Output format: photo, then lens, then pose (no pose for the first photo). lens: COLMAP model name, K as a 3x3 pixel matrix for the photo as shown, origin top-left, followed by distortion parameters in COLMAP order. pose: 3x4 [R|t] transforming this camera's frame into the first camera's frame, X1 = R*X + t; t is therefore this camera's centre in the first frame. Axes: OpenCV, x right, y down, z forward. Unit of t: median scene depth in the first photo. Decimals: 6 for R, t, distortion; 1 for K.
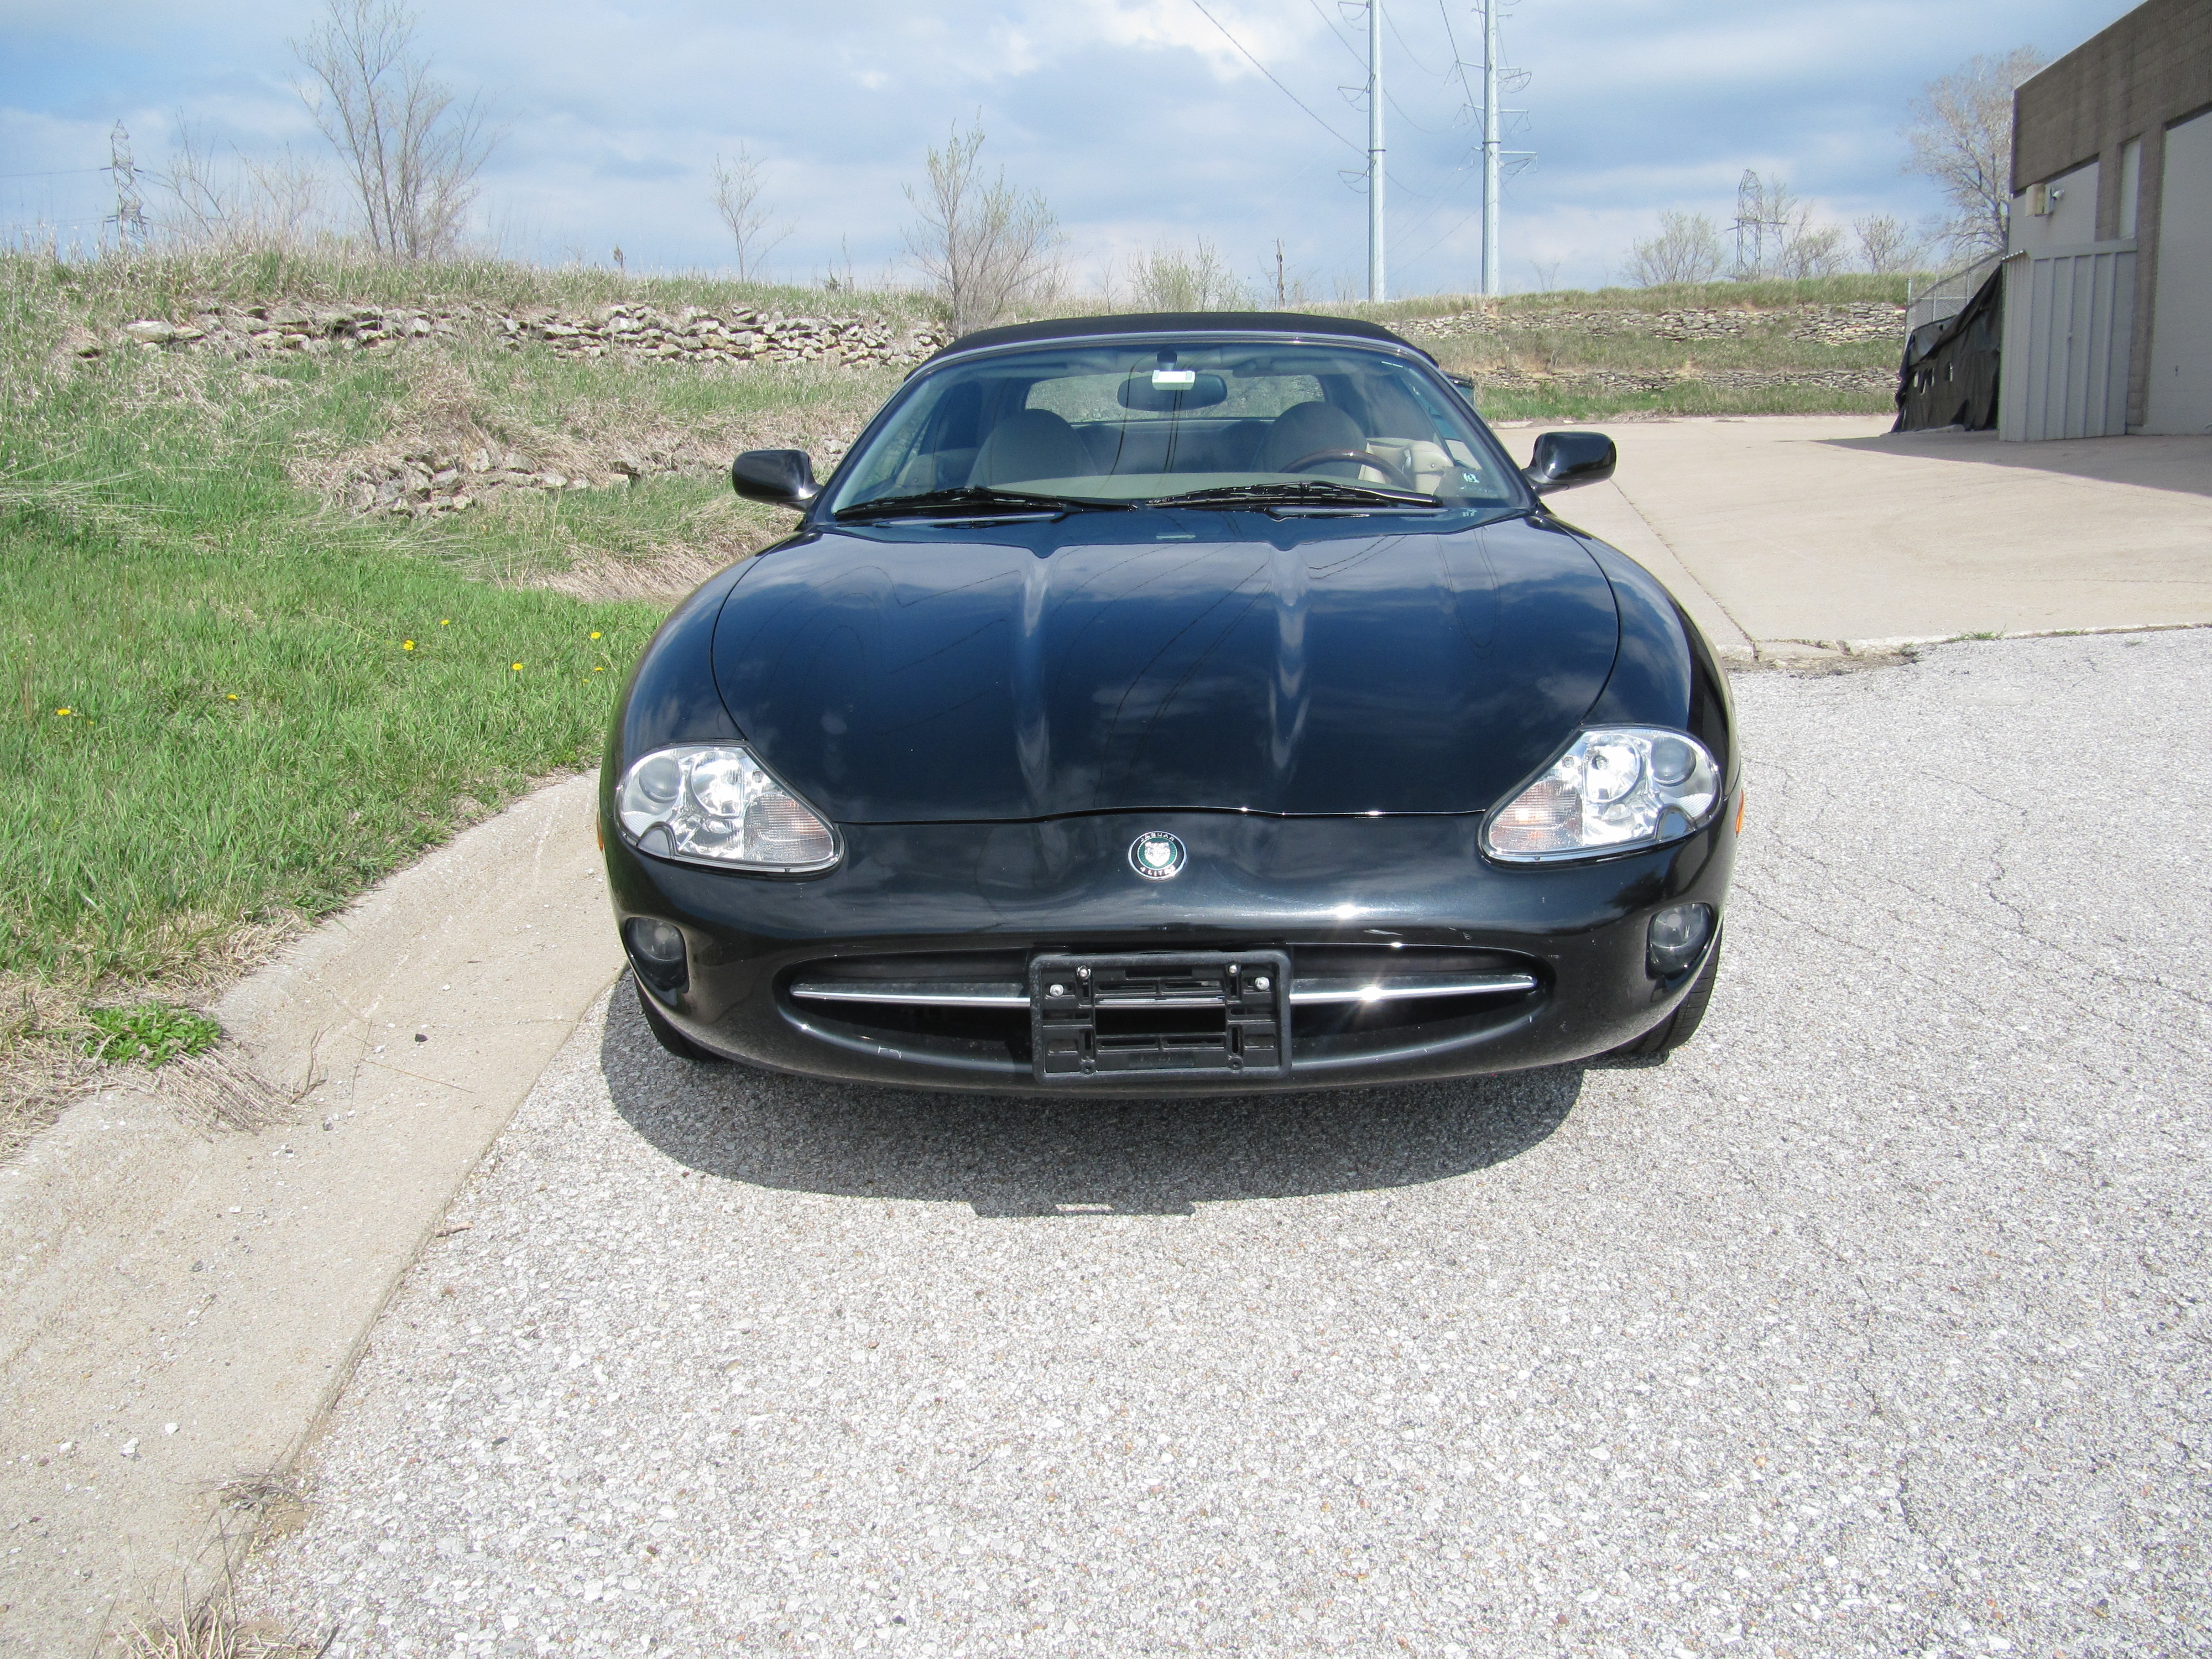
lens RADIAL K [[1824.0, 0, 1123.1], [0, 1824.0, 832.5], [0, 0, 1]] dist [-0.054592, 0.017752]
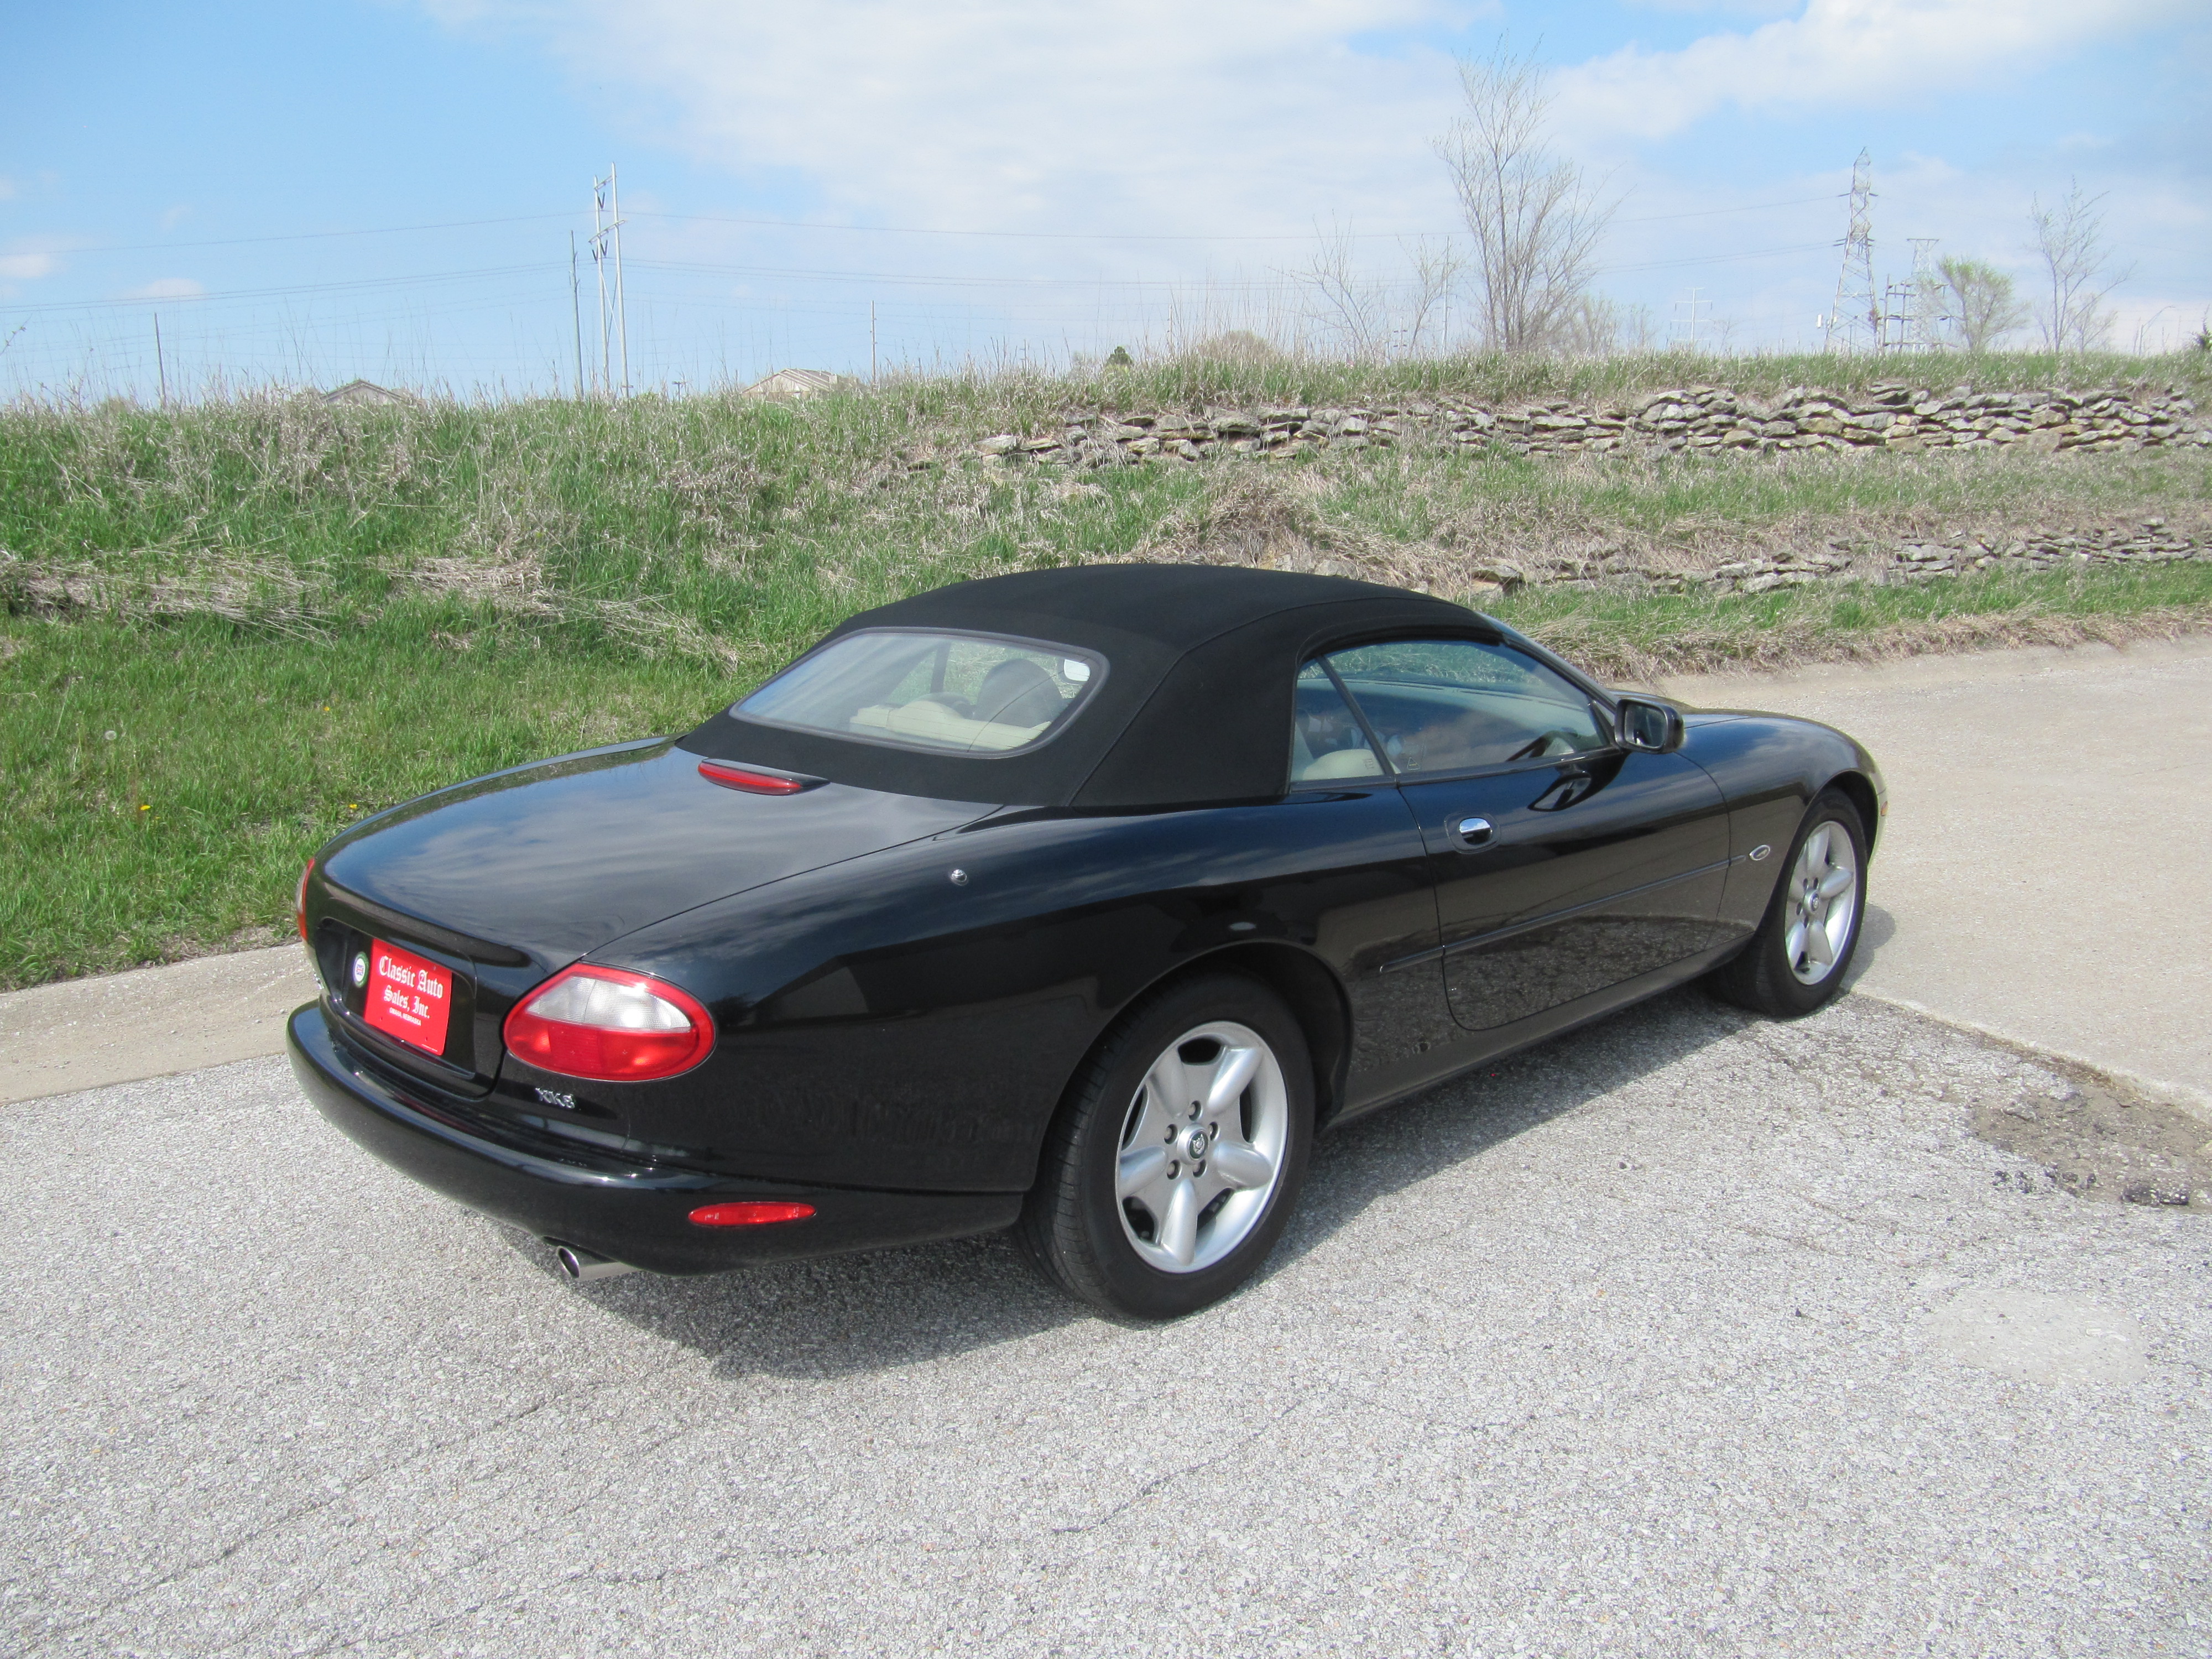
lens RADIAL K [[1824.0, 0, 1104.2], [0, 1824.0, 847.0], [0, 0, 1]] dist [-0.054592, 0.017752]
pose [[0.638310, 0.183523, -0.747582, 0.211894], [-0.183697, 0.979422, 0.083591, -0.065179], [0.747540, 0.083971, 0.658888, 0.141599]]
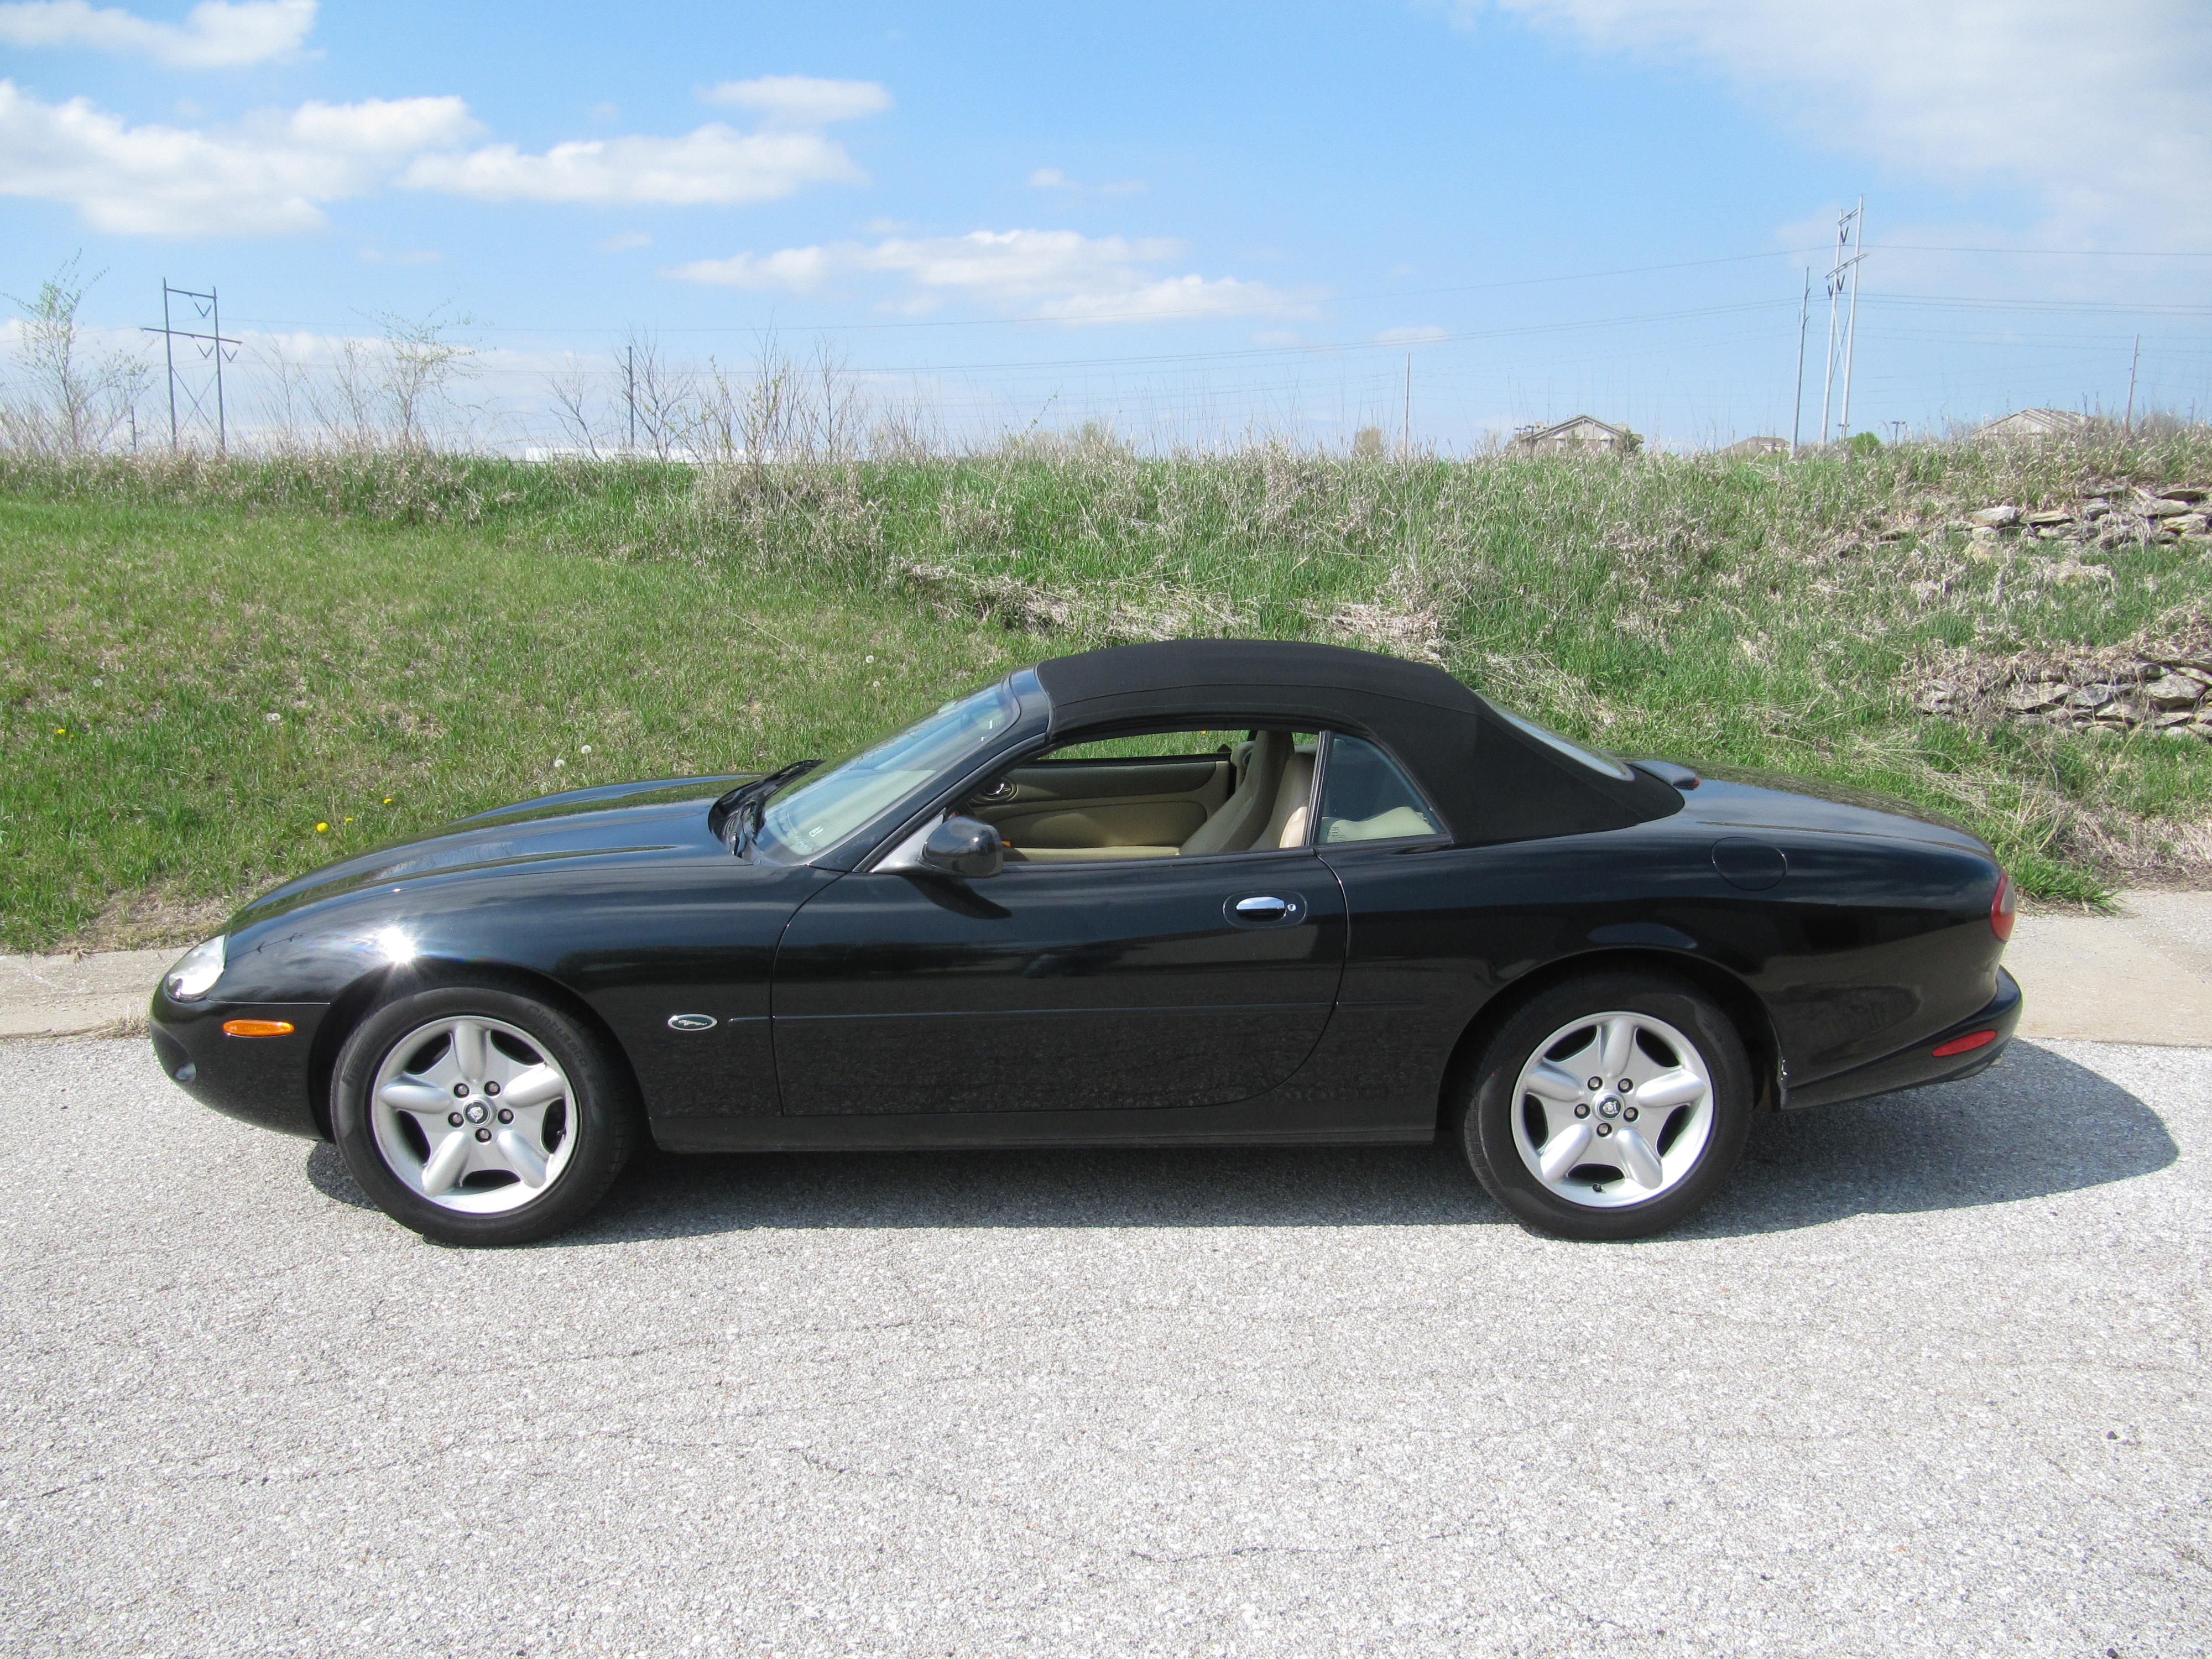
lens RADIAL K [[1824.0, 0, 1107.6], [0, 1824.0, 831.8], [0, 0, 1]] dist [-0.054592, 0.017752]
pose [[0.057079, 0.213463, -0.975282, 0.249906], [-0.242457, 0.950594, 0.193870, -0.087615], [0.968482, 0.225398, 0.106014, 0.201954]]
